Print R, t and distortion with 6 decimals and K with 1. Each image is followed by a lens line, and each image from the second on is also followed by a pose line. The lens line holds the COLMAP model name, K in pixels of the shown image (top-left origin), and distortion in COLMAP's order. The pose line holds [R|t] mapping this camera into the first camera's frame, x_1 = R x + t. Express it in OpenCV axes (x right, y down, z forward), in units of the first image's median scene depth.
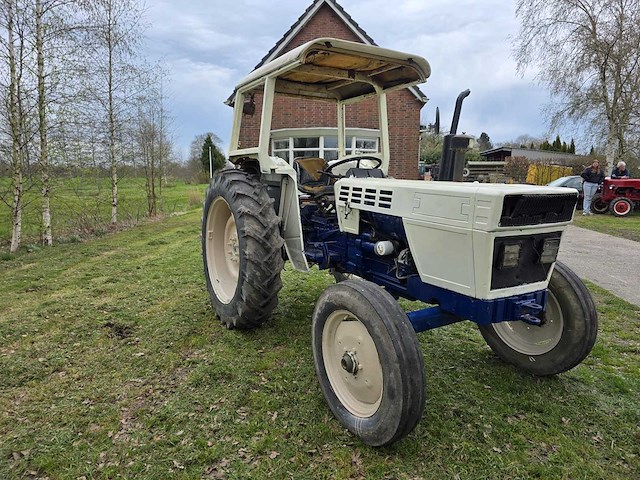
lens RADIAL K [[419.5, 0, 325.5], [0, 419.5, 238.4], [0, 0, 1]] dist [0.074689, -0.073250]
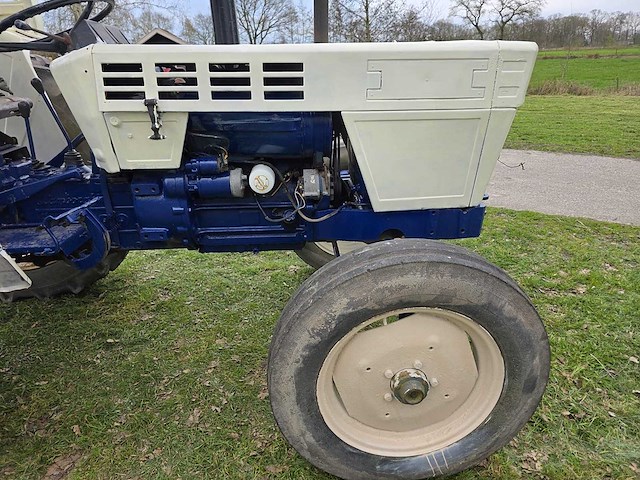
lens RADIAL K [[425.1, 0, 310.7], [0, 425.1, 243.1], [0, 0, 1]] dist [0.075179, -0.071059]
pose [[0.475214, -0.365804, 0.800224, -0.264936], [0.169980, 0.930515, 0.324421, -0.059914], [-0.863295, -0.018147, 0.504373, 0.572868]]
